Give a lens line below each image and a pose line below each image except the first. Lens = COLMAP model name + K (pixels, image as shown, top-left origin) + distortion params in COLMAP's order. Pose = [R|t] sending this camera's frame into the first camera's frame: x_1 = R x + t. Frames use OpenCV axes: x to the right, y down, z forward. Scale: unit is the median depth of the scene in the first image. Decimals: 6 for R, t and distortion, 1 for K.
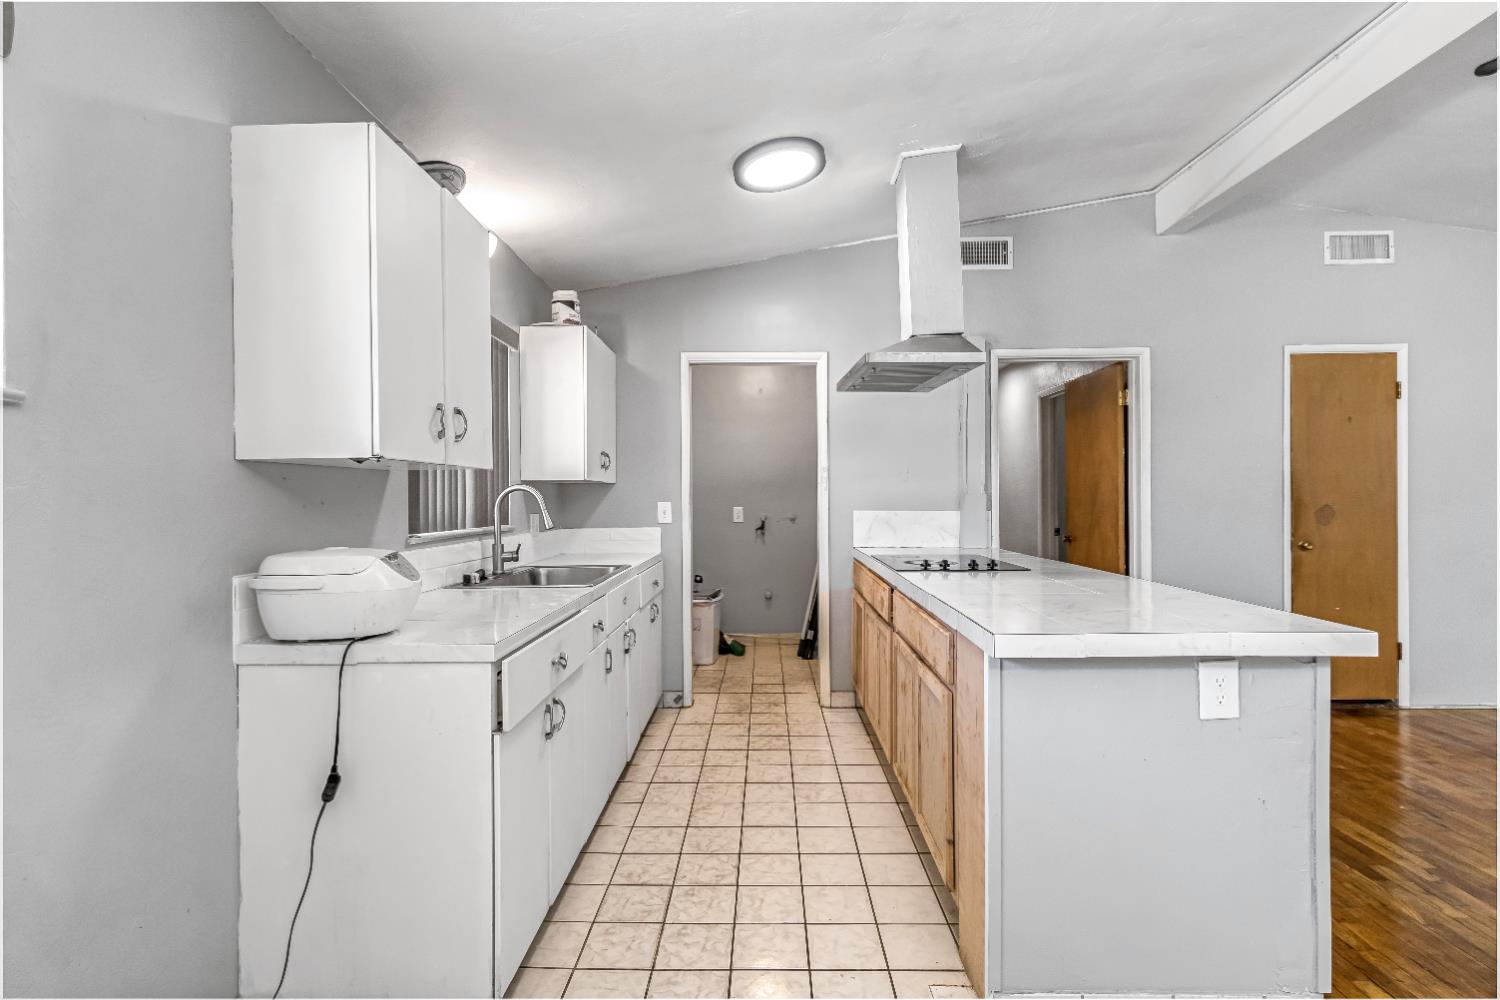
lens RADIAL K [[724.7, 0, 753.8], [0, 724.7, 498.4], [0, 0, 1]] dist [-0.000975, -0.000216]
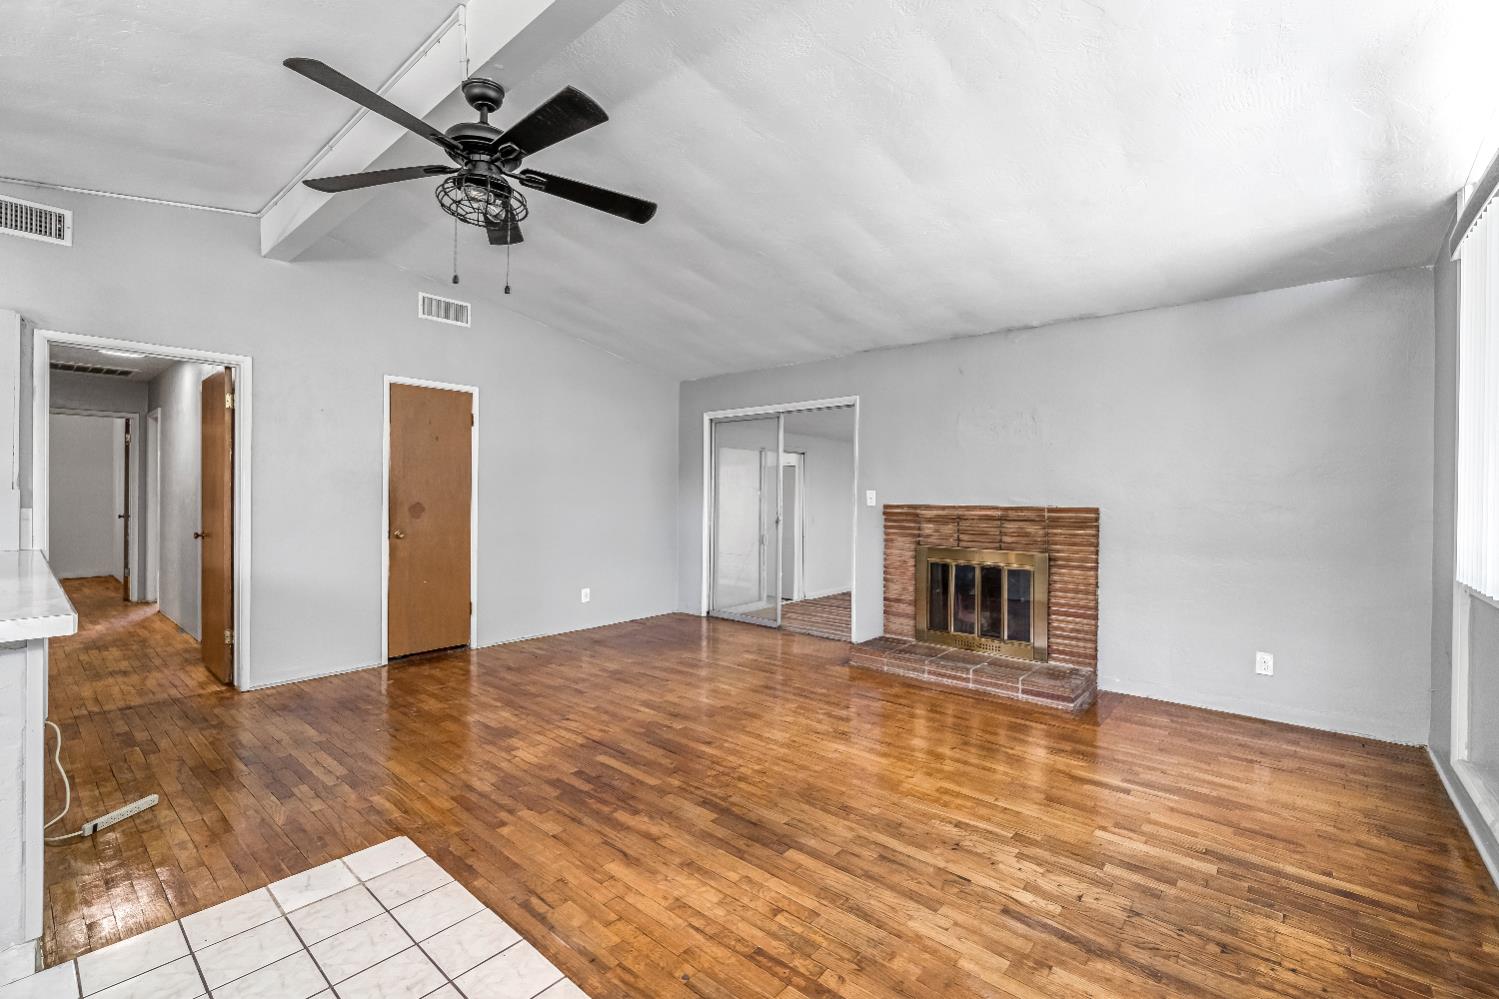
lens RADIAL K [[640.2, 0, 753.2], [0, 640.2, 496.3], [0, 0, 1]] dist [-0.004254, 0.000519]
pose [[0.633007, 0.010251, 0.774078, 0.305463], [-0.012438, 0.999918, -0.003070, -0.006843], [-0.774046, -0.007684, 0.633083, -0.204298]]
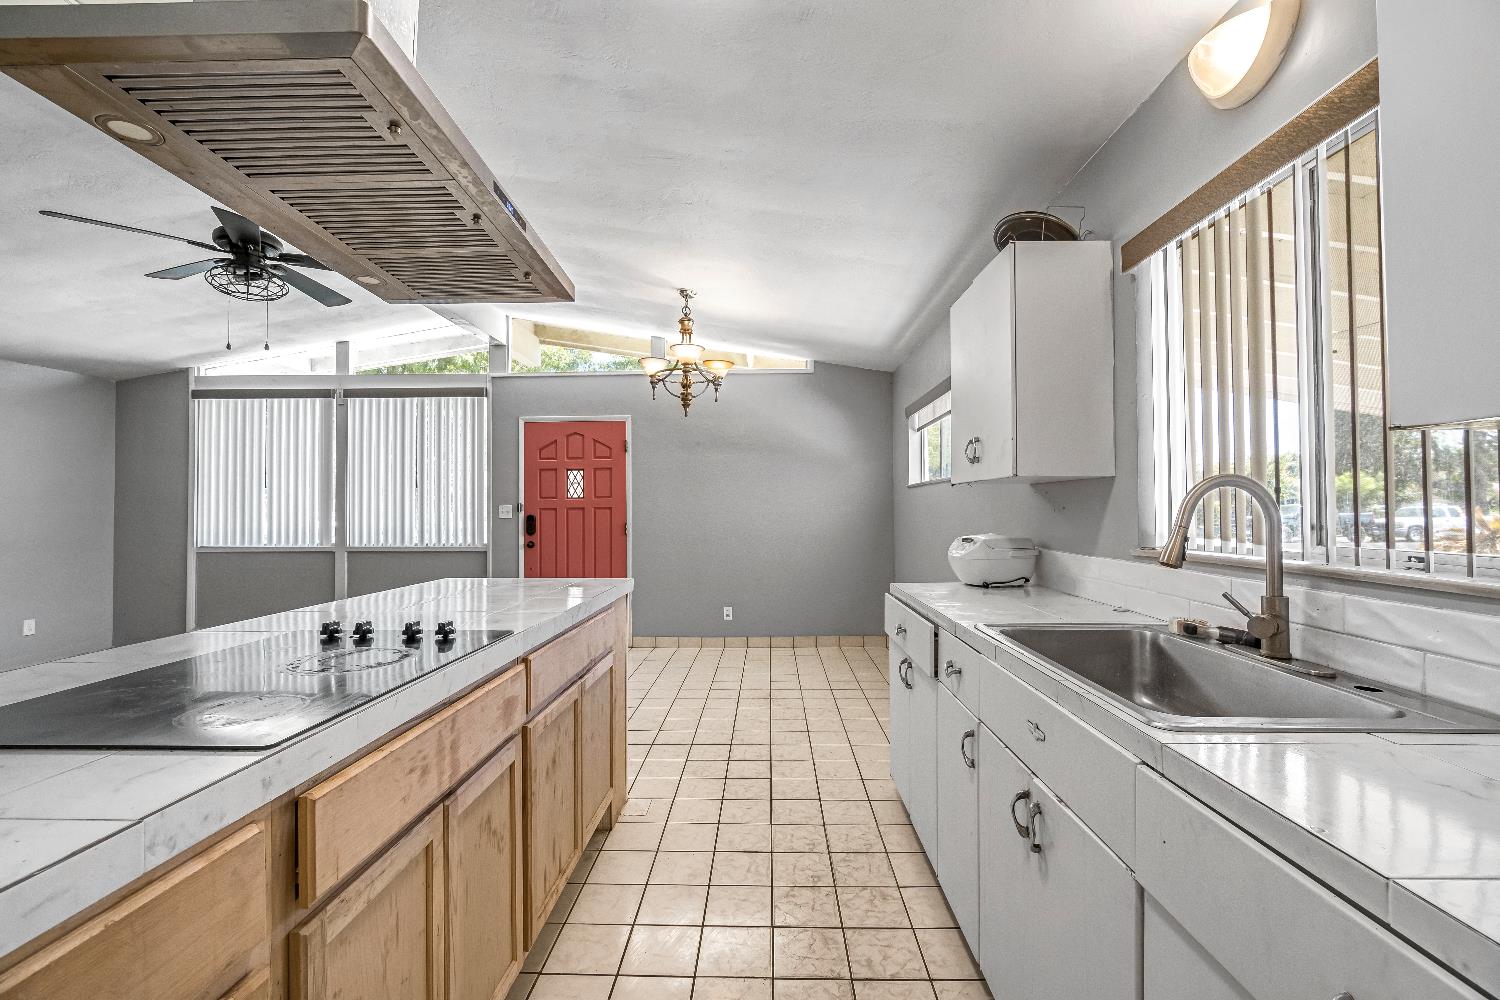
lens RADIAL K [[640.6, 0, 753.7], [0, 640.6, 496.8], [0, 0, 1]] dist [-0.004254, 0.000519]
pose [[-0.999856, 0.012990, 0.010915, -0.009843], [0.012811, 0.999785, -0.016320, -0.002361], [-0.011124, -0.016177, -0.999807, 1.122598]]
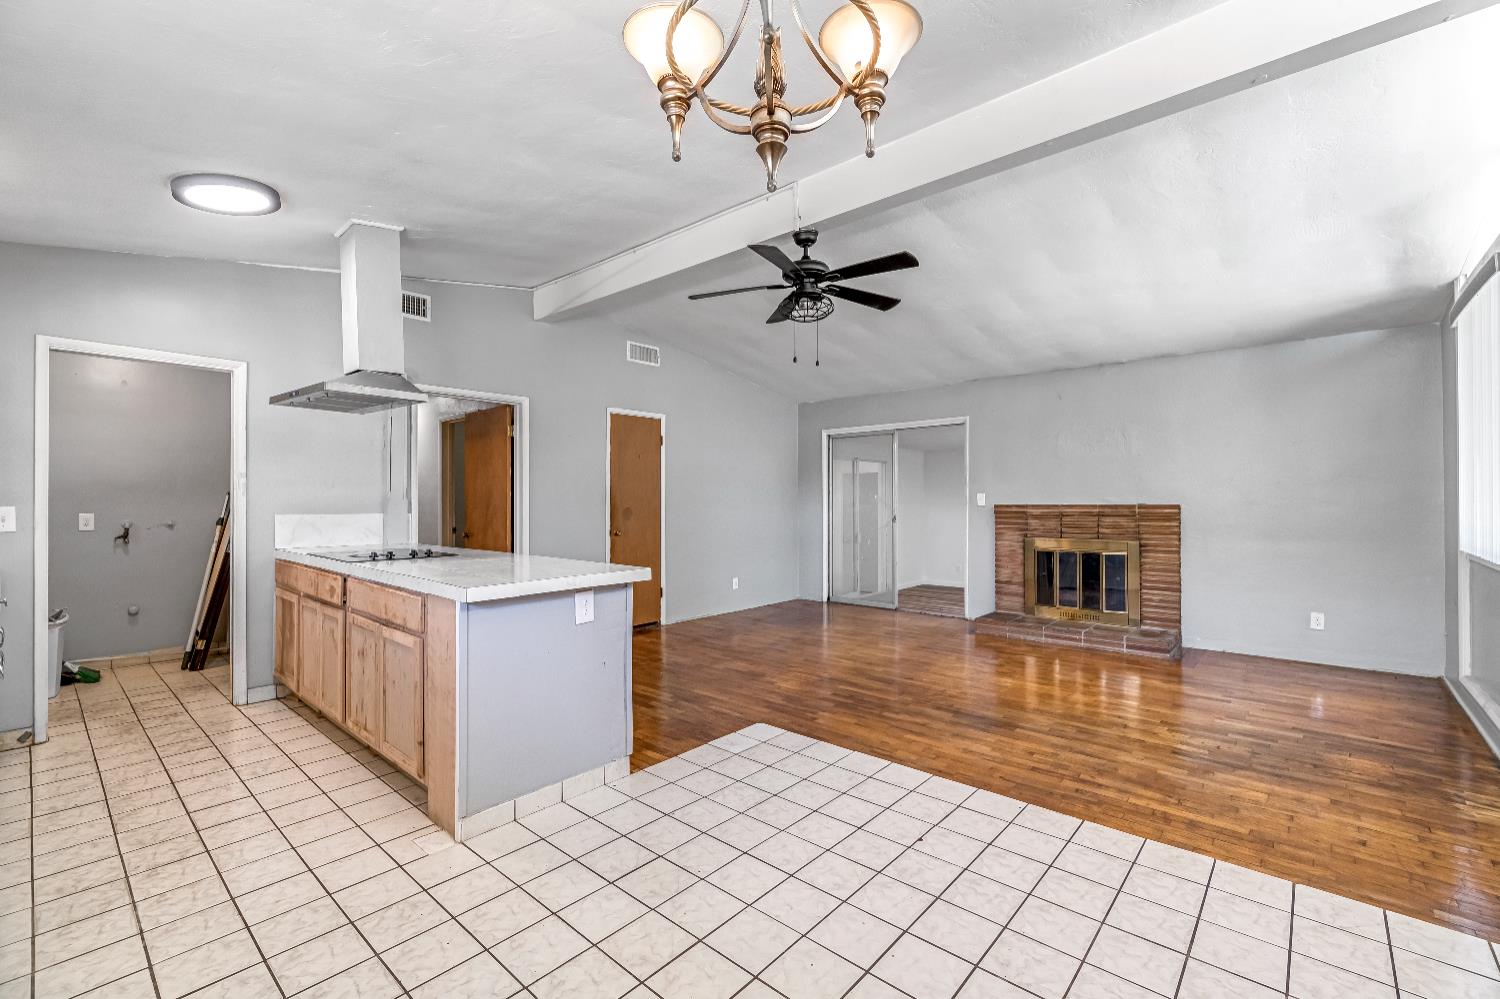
lens RADIAL K [[640.6, 0, 753.7], [0, 640.6, 496.3], [0, 0, 1]] dist [-0.004254, 0.000519]
pose [[0.646061, 0.009740, 0.763224, -0.137836], [-0.000267, 0.999921, -0.012535, 0.001686], [-0.763286, 0.007895, 0.646013, -0.161358]]
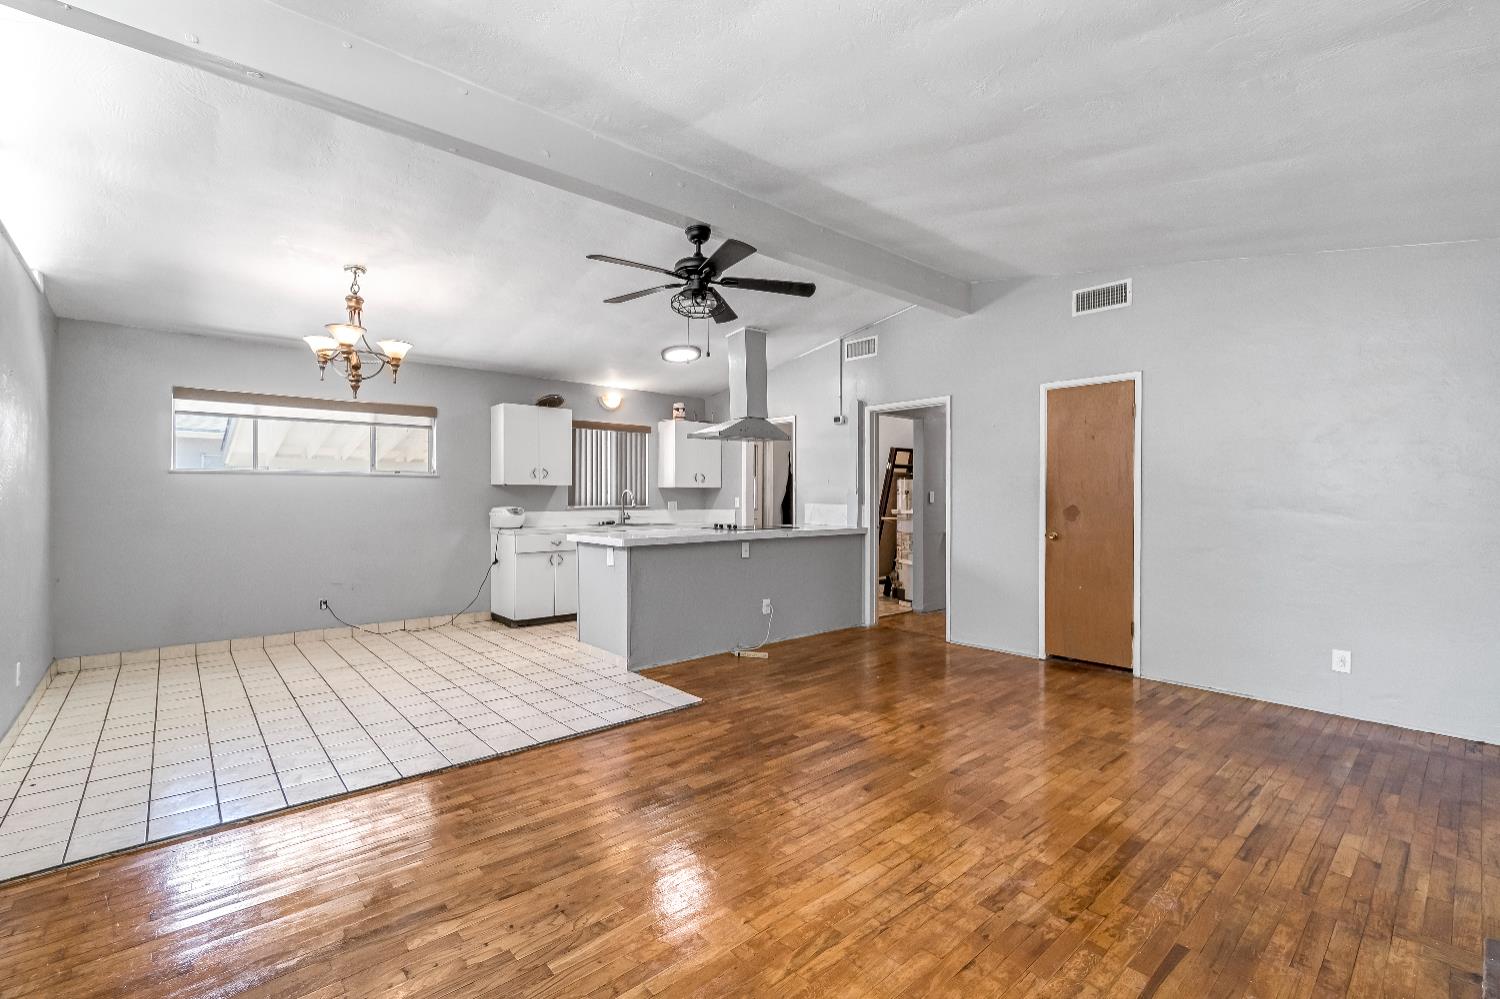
lens RADIAL K [[659.2, 0, 754.8], [0, 659.2, 495.8], [0, 0, 1]] dist [-0.000454, -0.000112]
pose [[0.679730, 0.009300, -0.733404, 1.356958], [-0.008278, 0.999953, 0.005008, -0.009730], [0.733416, 0.002667, 0.679775, -0.213659]]
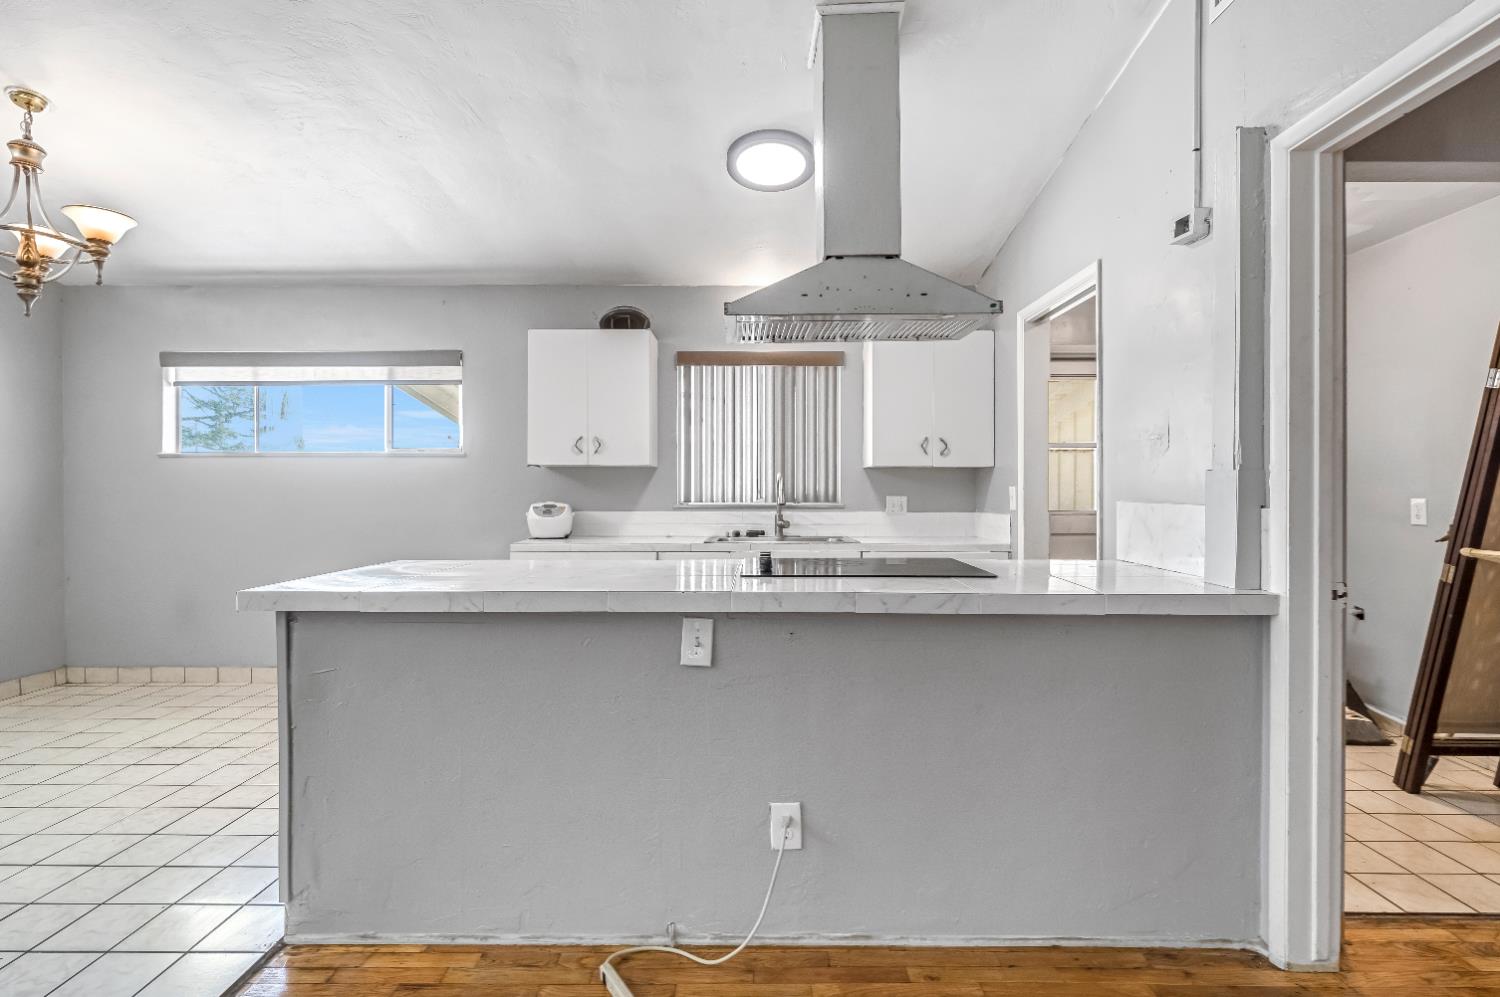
lens RADIAL K [[715.8, 0, 755.7], [0, 715.8, 494.0], [0, 0, 1]] dist [-0.000795, 0.000246]
pose [[0.012856, 0.013376, -0.999828, 0.821769], [-0.002507, 0.999908, 0.013345, 0.003178], [0.999914, 0.002335, 0.012888, 0.738474]]
